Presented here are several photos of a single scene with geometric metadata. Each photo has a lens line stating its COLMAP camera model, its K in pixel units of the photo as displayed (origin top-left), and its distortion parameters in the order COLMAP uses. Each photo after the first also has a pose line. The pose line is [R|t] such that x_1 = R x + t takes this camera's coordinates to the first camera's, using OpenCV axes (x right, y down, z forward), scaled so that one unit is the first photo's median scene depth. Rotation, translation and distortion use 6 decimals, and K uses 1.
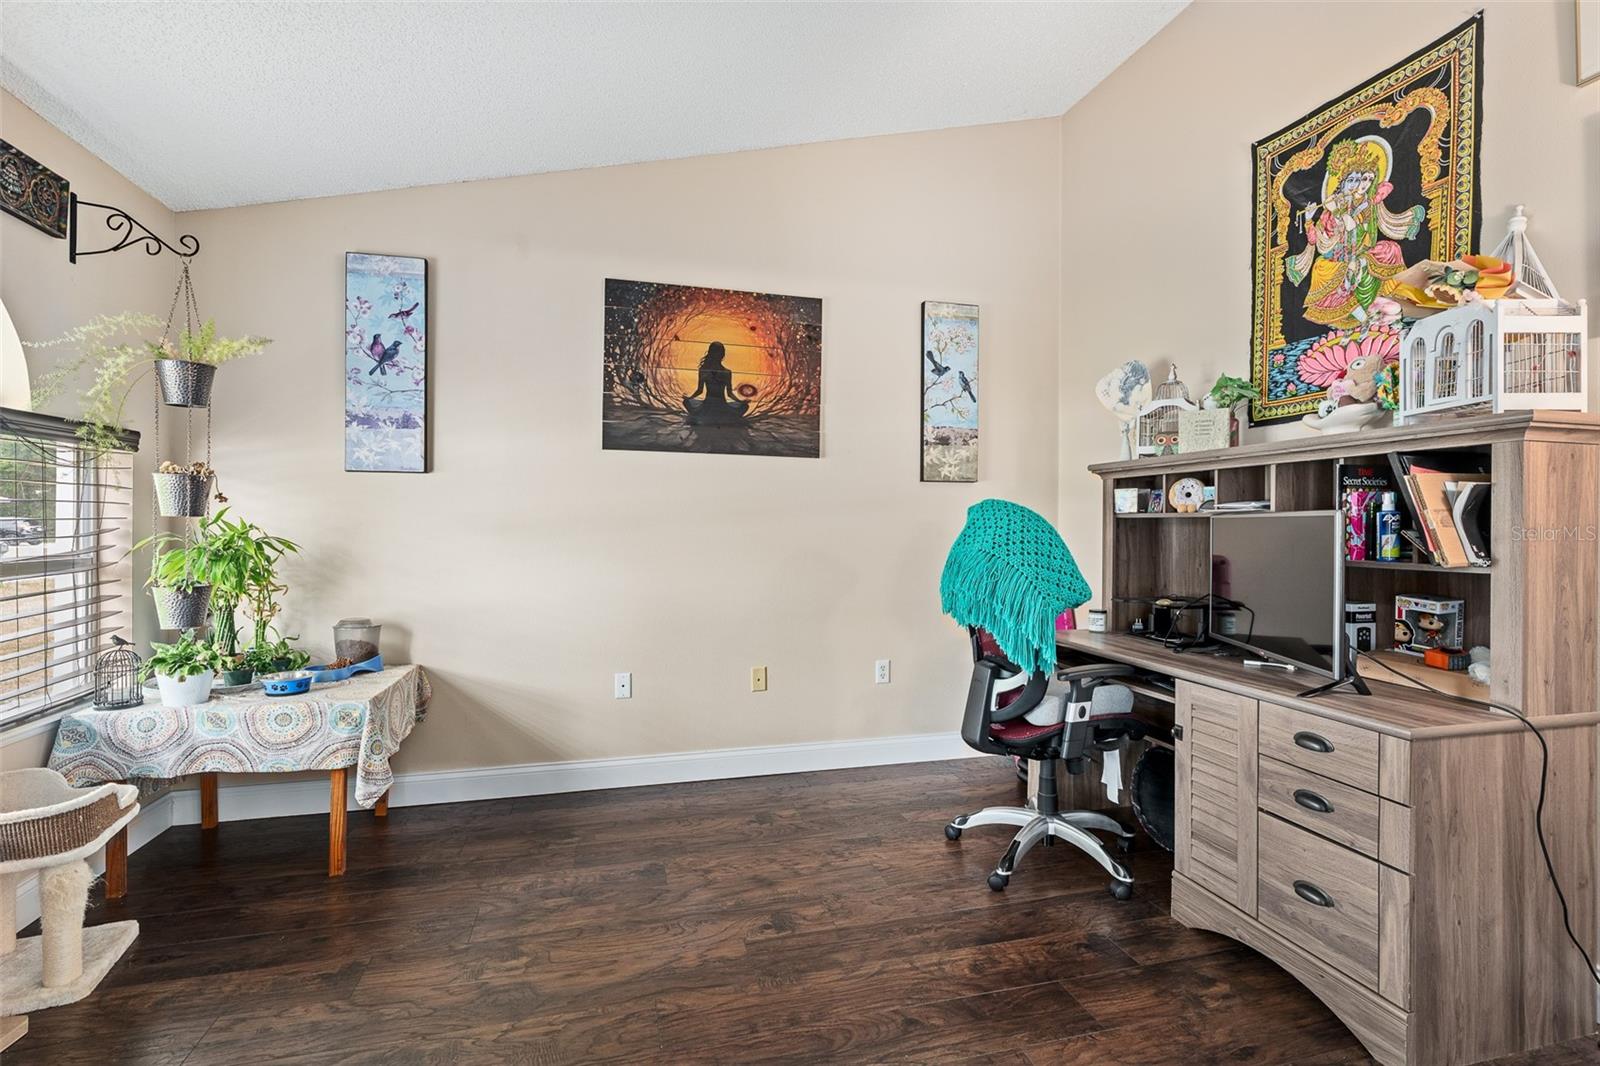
lens RADIAL K [[732.8, 0, 800.0], [0, 732.8, 533.0], [0, 0, 1]] dist [-0.006140, 0.001684]
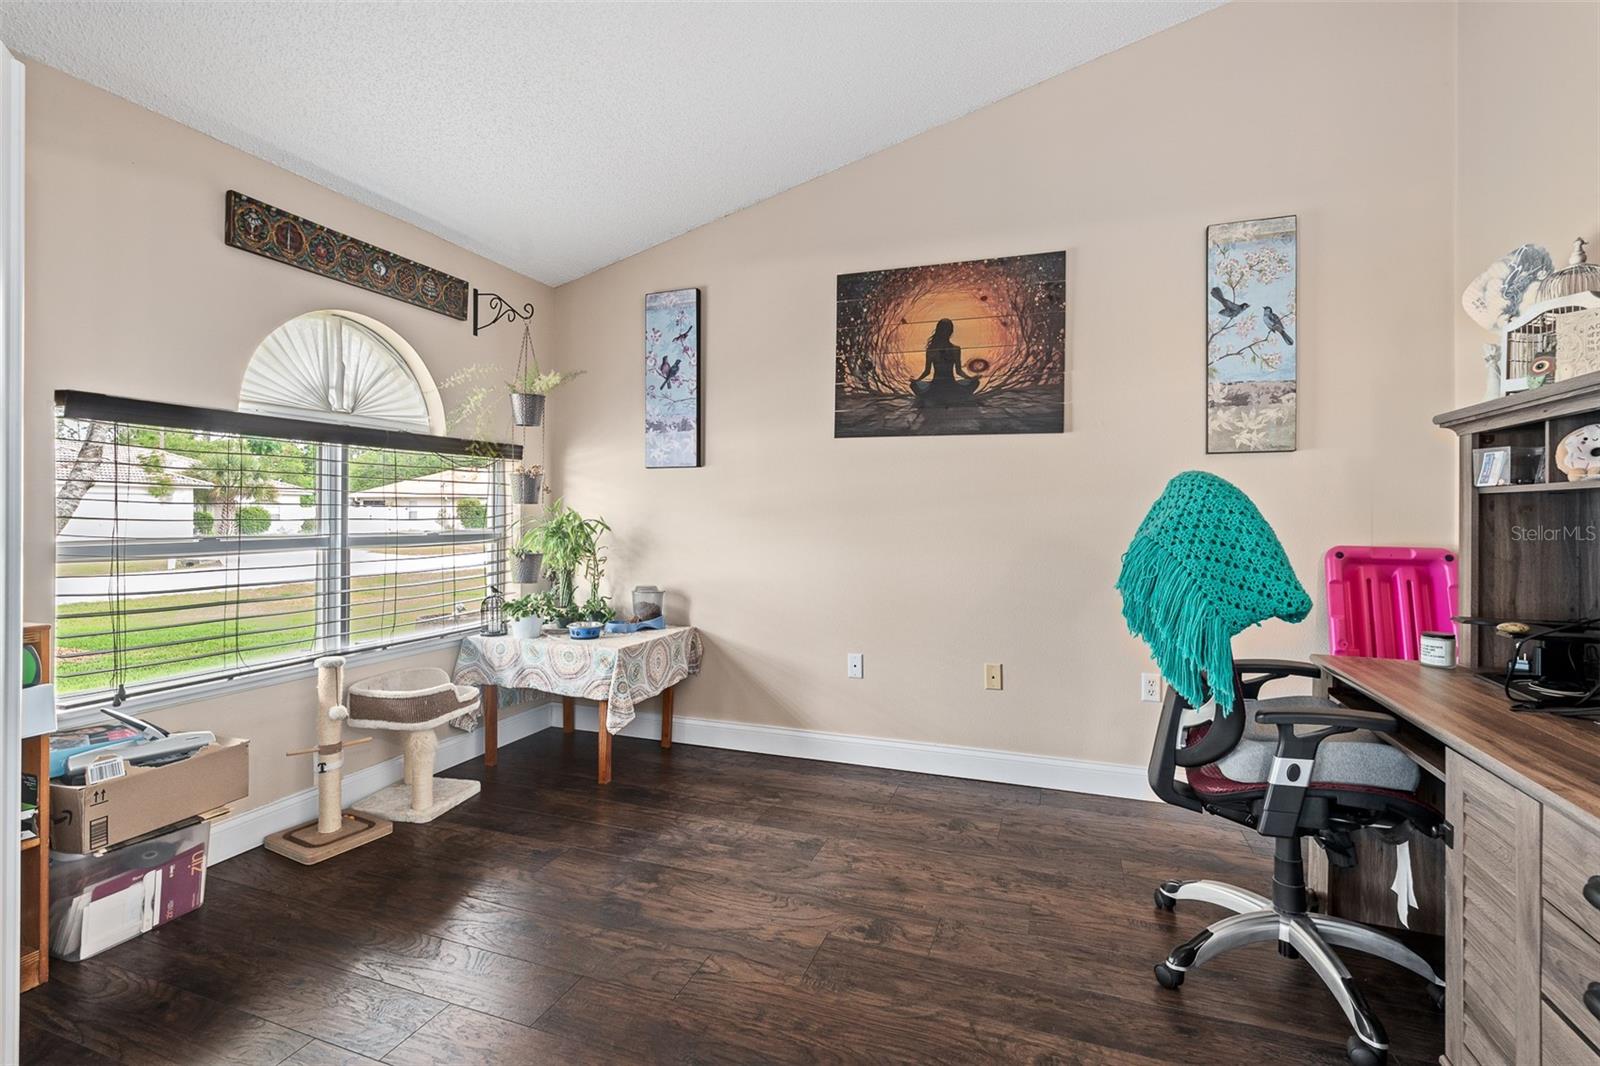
lens RADIAL K [[721.2, 0, 801.3], [0, 721.2, 519.1], [0, 0, 1]] dist [-0.008768, 0.003591]
pose [[0.818582, 0.001437, -0.574387, 0.307544], [-0.005965, 0.999964, -0.005999, 0.009183], [0.574358, 0.008338, 0.818562, 0.135805]]
